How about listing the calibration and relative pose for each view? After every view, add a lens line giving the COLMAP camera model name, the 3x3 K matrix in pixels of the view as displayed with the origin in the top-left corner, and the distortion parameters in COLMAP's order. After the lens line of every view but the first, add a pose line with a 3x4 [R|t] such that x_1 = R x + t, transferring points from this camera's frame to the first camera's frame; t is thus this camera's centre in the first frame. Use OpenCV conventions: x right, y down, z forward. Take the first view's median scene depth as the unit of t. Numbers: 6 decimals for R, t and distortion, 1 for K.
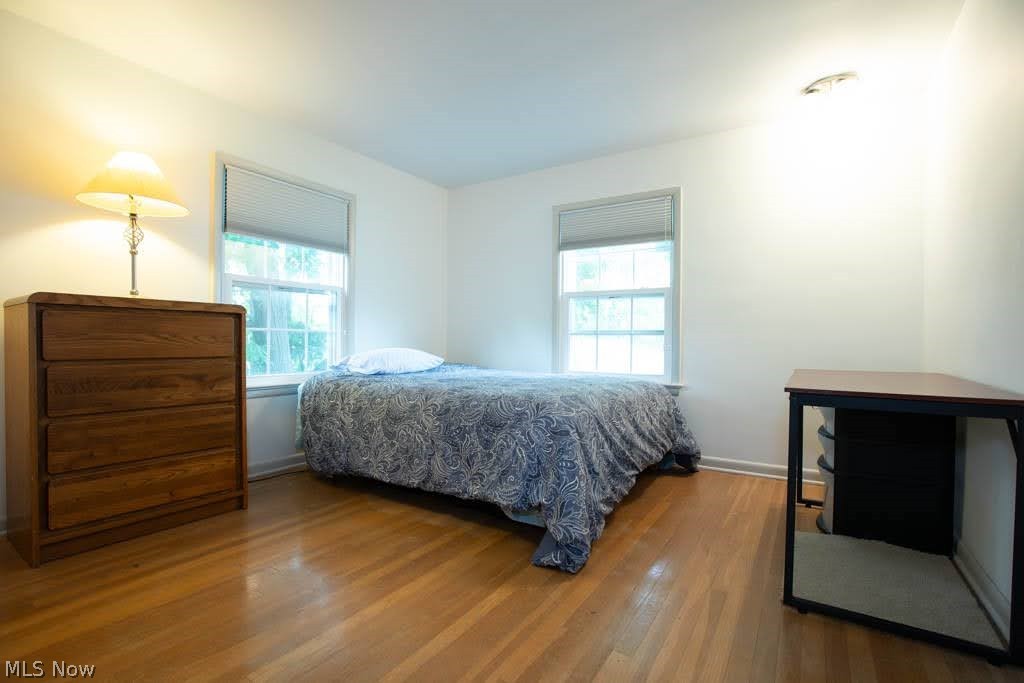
lens RADIAL K [[473.7, 0, 512.9], [0, 473.7, 345.2], [0, 0, 1]] dist [-0.057921, 0.020002]
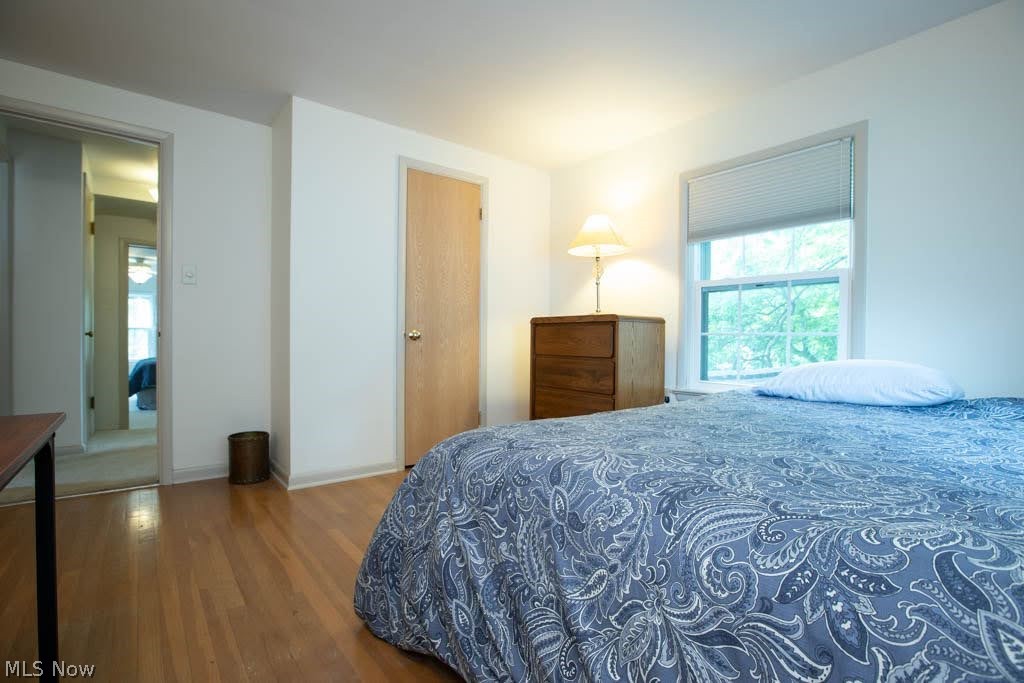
lens RADIAL K [[473.7, 0, 512.9], [0, 473.7, 345.2], [0, 0, 1]] dist [-0.057921, 0.020002]
pose [[-0.303150, 0.001130, -0.952942, 0.665540], [-0.021176, 0.999744, 0.007922, -0.012553], [0.952708, 0.022581, -0.303048, 1.177578]]
